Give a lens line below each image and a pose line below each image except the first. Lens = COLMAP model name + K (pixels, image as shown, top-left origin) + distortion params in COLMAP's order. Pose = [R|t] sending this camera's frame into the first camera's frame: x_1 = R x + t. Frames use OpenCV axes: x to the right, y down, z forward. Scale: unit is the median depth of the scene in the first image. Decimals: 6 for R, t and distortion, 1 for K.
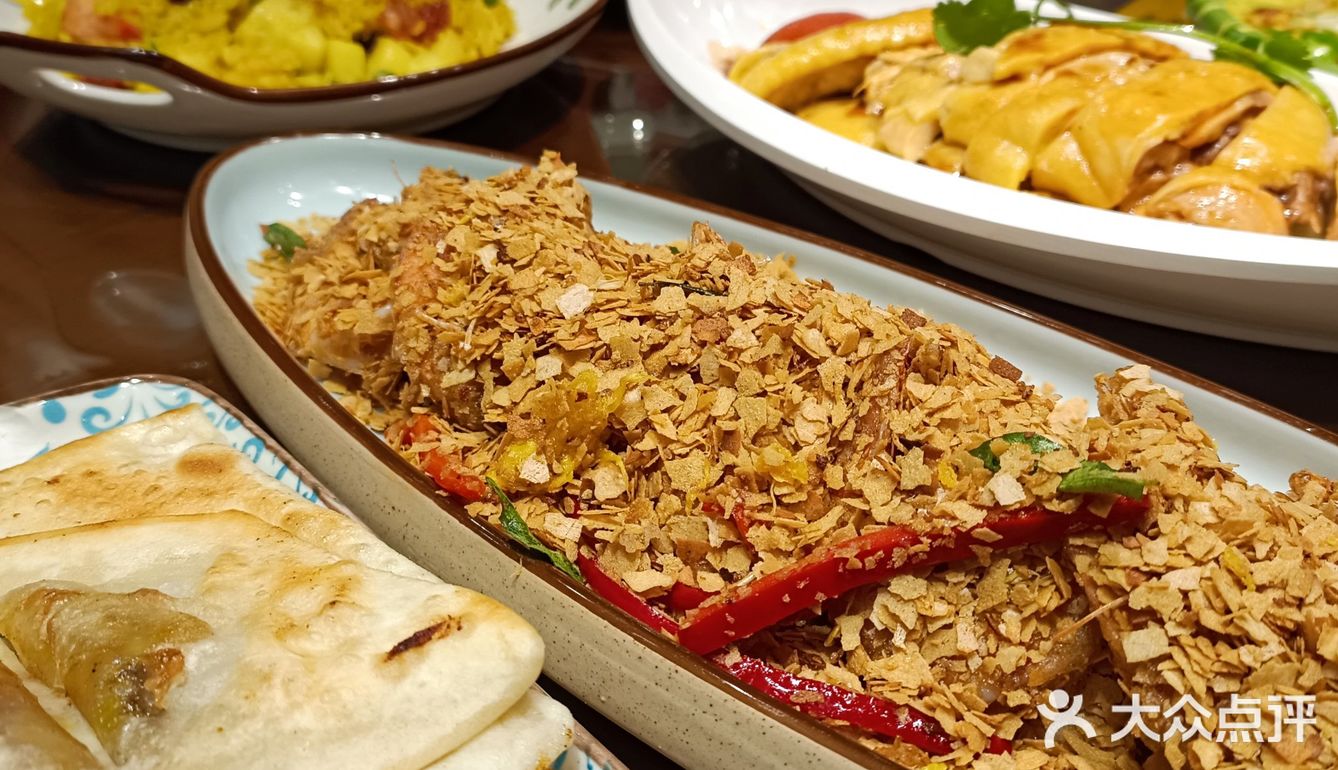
lens RADIAL K [[1360.6, 0, 669.0], [0, 1360.6, 385.0], [0, 0, 1]] dist [0.019028, 0.022501]
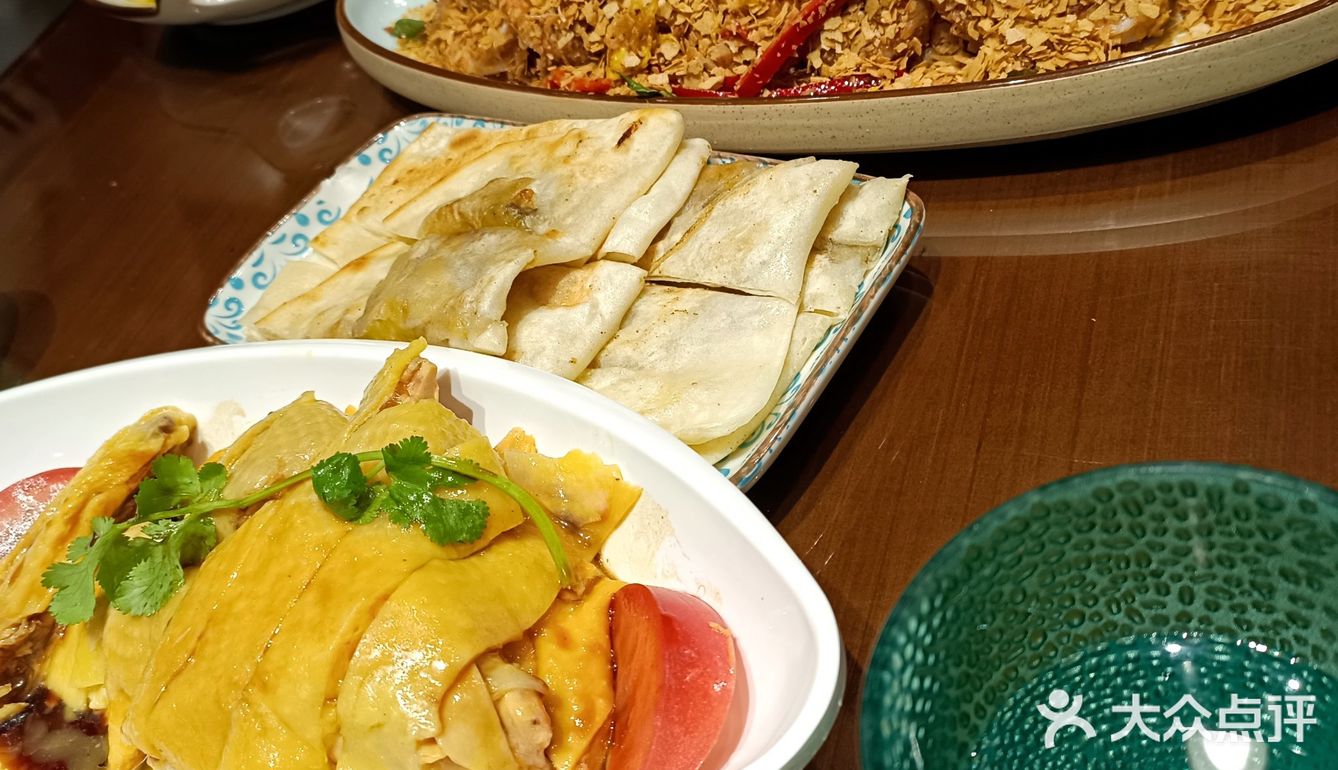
lens RADIAL K [[1360.6, 0, 669.0], [0, 1360.6, 385.0], [0, 0, 1]] dist [0.019028, 0.022501]
pose [[0.908337, -0.414760, -0.053837, -0.143957], [0.417084, 0.888730, 0.190264, 0.132510], [-0.031068, -0.195278, 0.980256, -0.982536]]
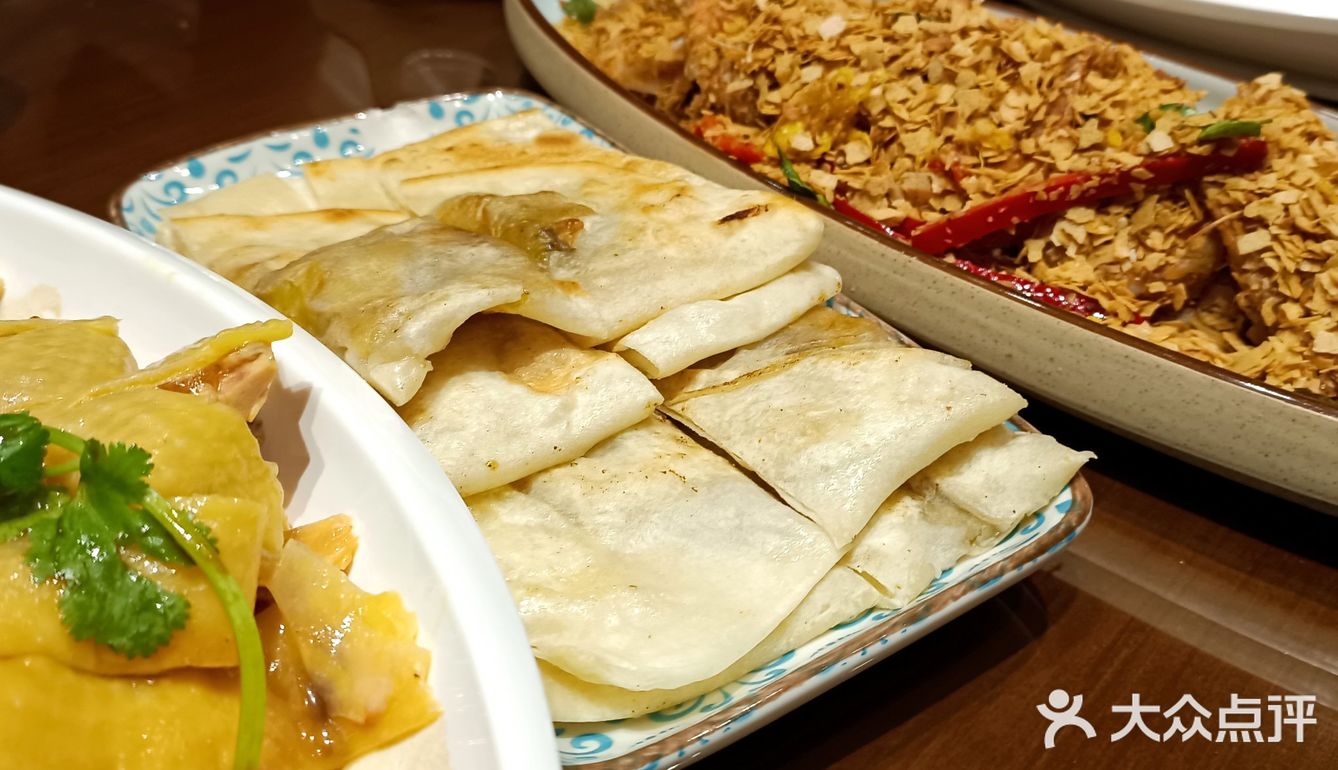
lens RADIAL K [[1360.6, 0, 669.0], [0, 1360.6, 385.0], [0, 0, 1]] dist [0.019028, 0.022501]
pose [[0.993252, 0.046621, -0.106193, -0.079809], [-0.038983, 0.996577, 0.072905, 0.224270], [0.109229, -0.068273, 0.991669, -0.406703]]
